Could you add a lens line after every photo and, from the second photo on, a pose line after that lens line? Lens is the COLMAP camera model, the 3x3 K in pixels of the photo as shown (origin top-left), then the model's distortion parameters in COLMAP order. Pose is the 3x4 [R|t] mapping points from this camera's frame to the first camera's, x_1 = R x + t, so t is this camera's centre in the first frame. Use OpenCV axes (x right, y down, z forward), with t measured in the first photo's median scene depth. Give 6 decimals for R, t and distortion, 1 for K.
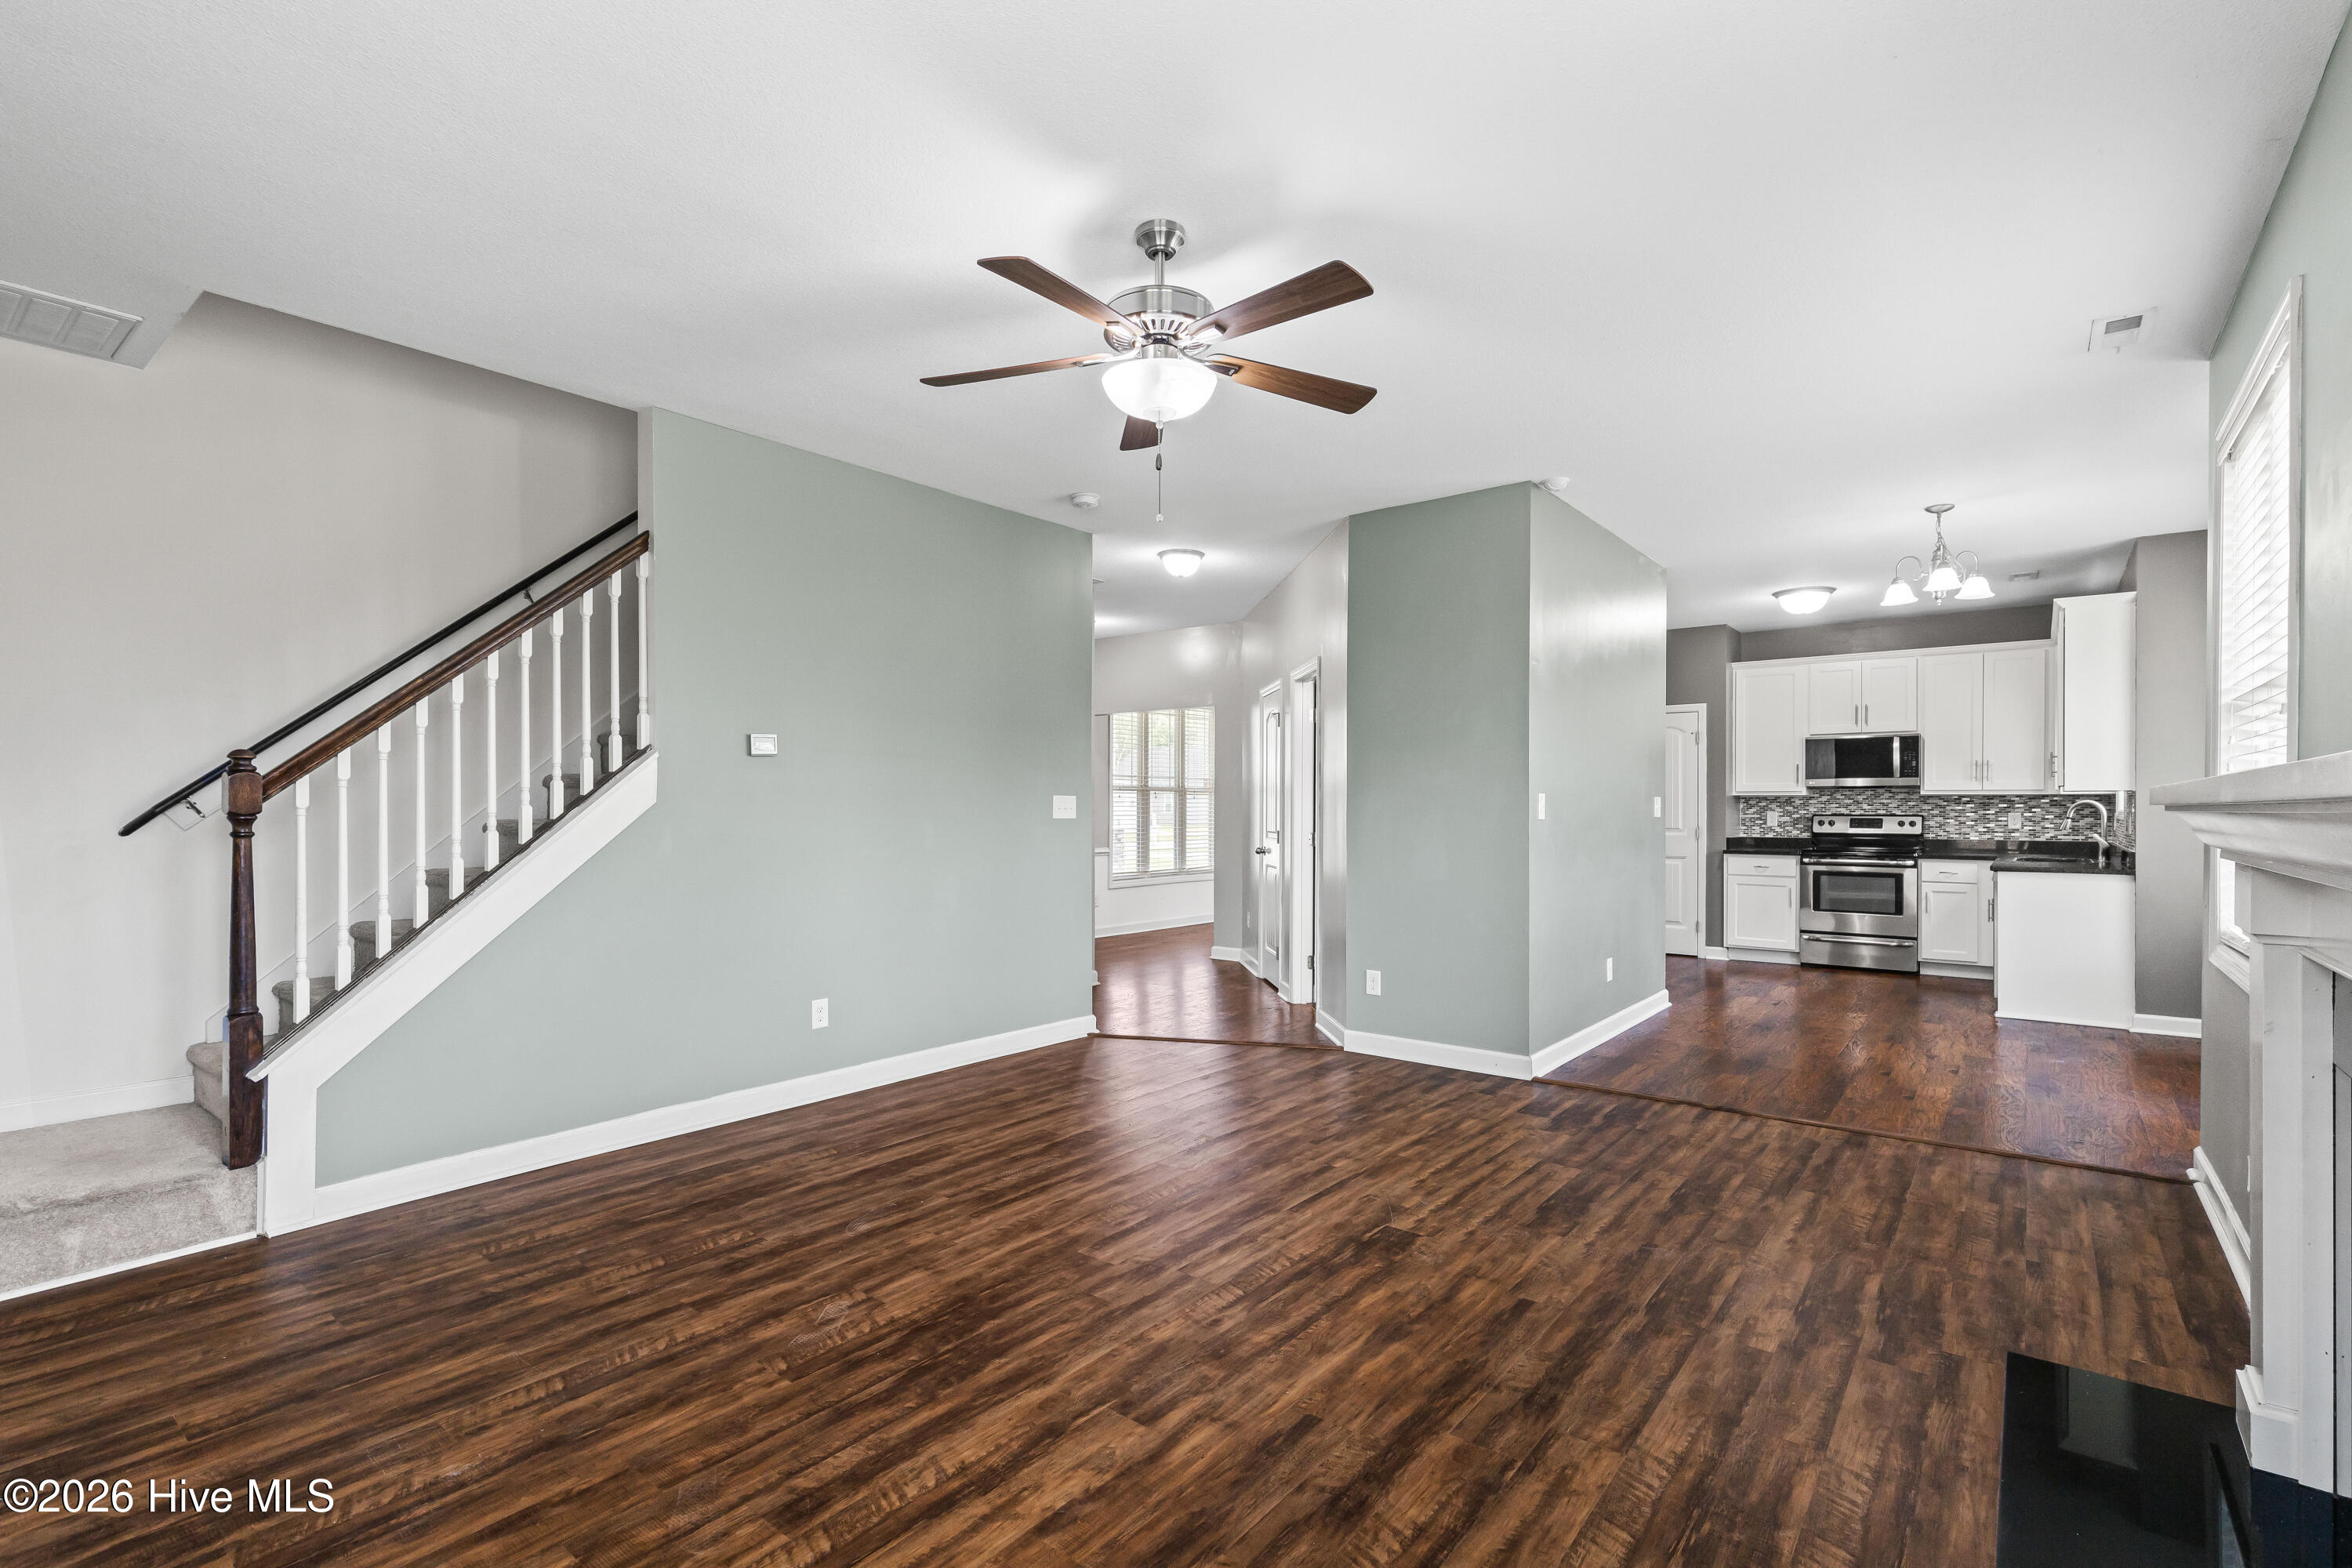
lens RADIAL K [[1064.0, 0, 1182.7], [0, 1064.0, 816.0], [0, 0, 1]] dist [0.006214, -0.000895]
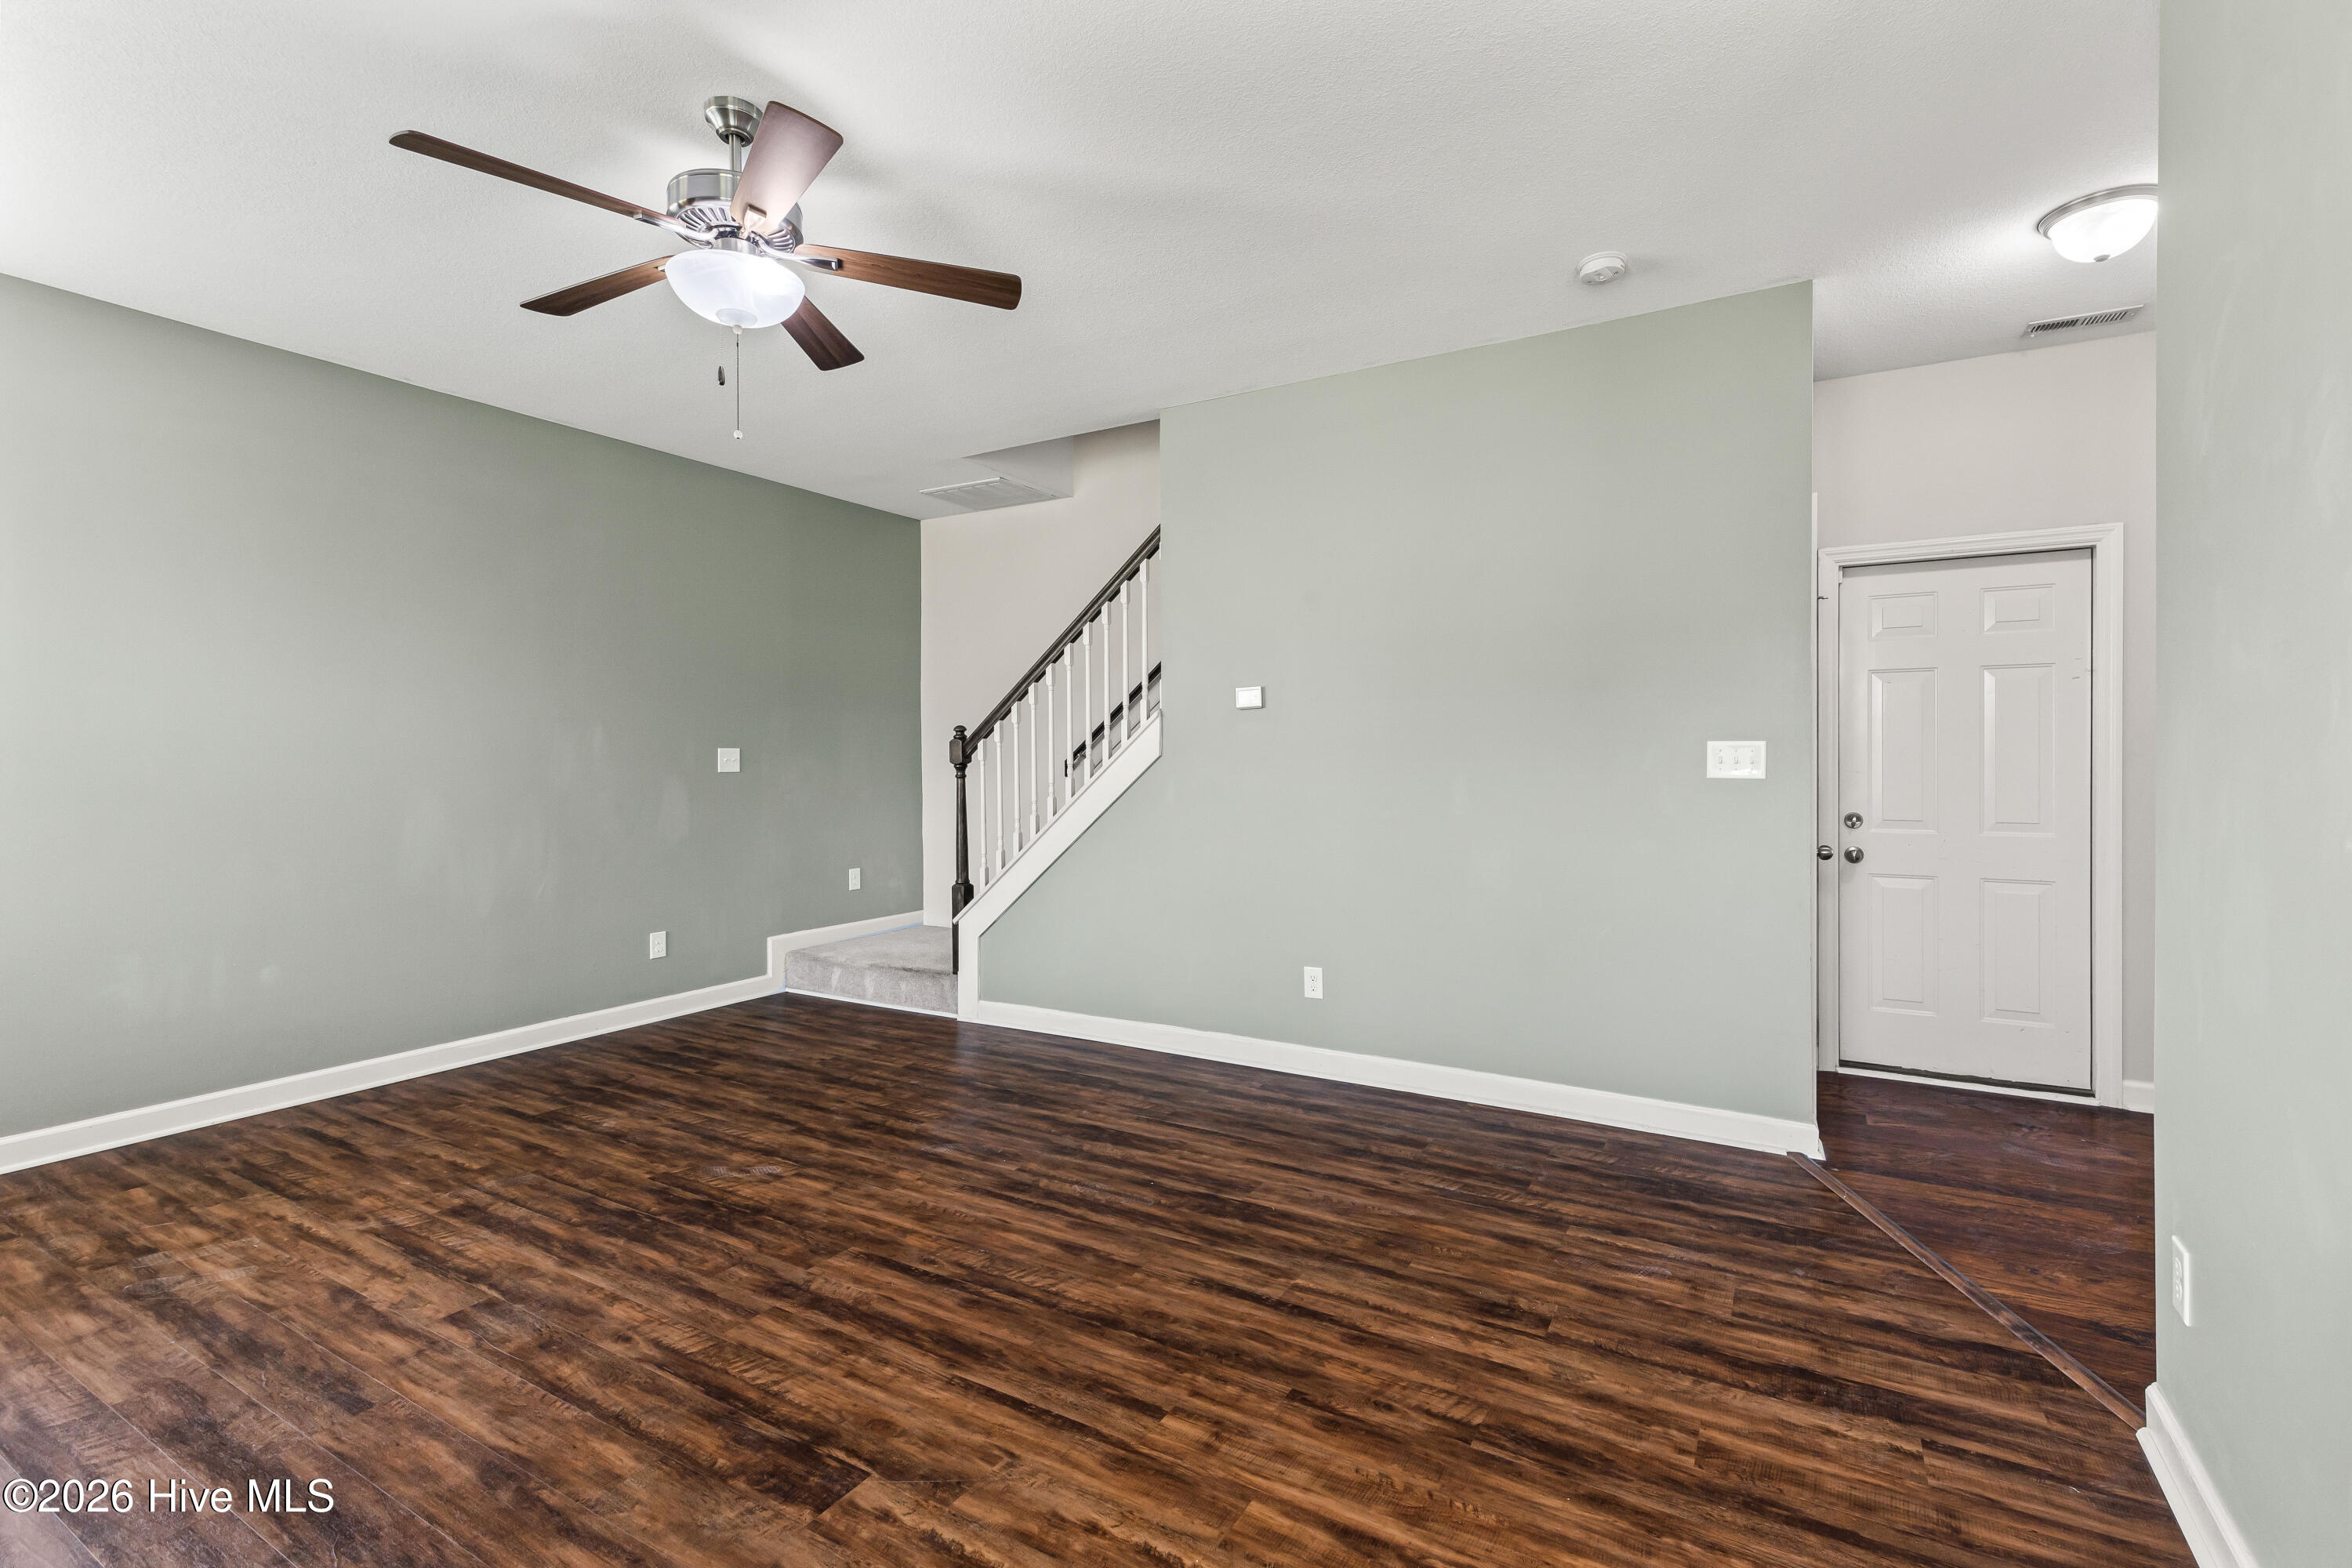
lens RADIAL K [[1064.0, 0, 1205.8], [0, 1064.0, 785.1], [0, 0, 1]] dist [0.006214, -0.000895]
pose [[0.146341, 0.025913, -0.988895, 0.752061], [-0.005712, 0.999662, 0.025350, -0.013322], [0.989218, 0.001939, 0.146440, 1.037375]]
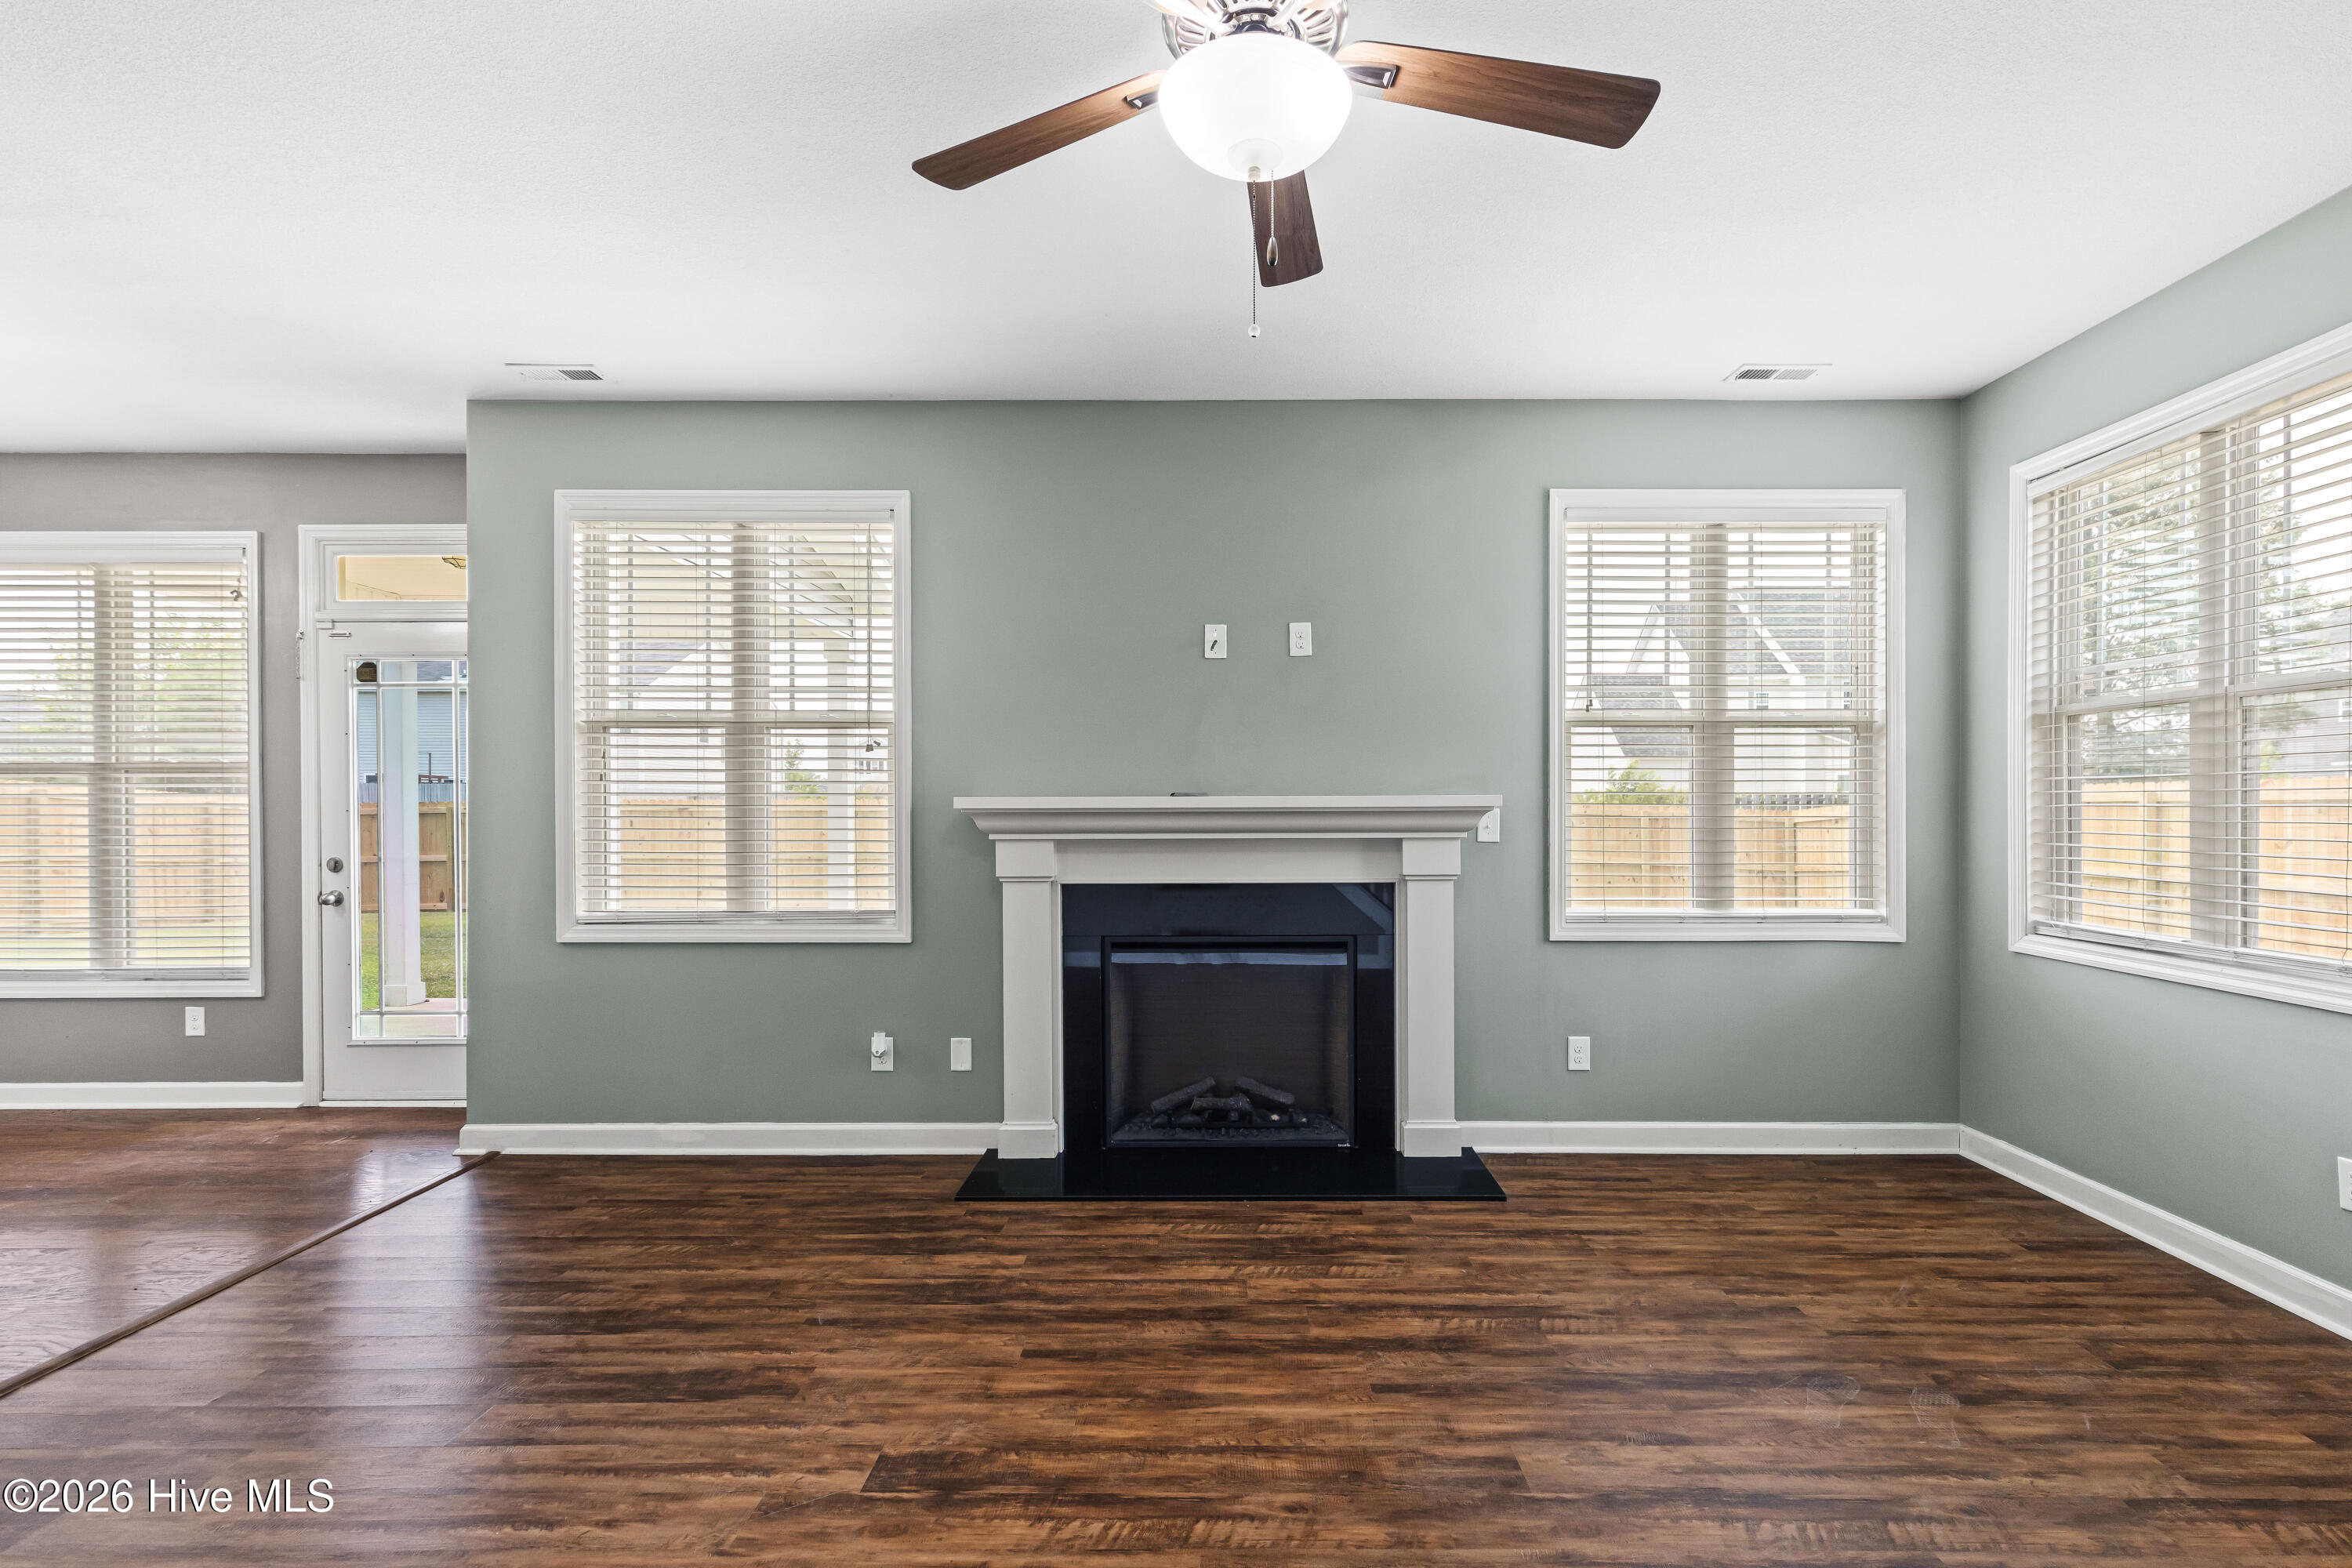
lens RADIAL K [[1064.0, 0, 1210.1], [0, 1064.0, 812.7], [0, 0, 1]] dist [0.006214, -0.000895]
pose [[-0.608004, -0.003324, 0.793927, -0.402012], [0.008400, 0.999908, 0.010620, -0.015208], [-0.793890, 0.013126, -0.607920, 1.146155]]
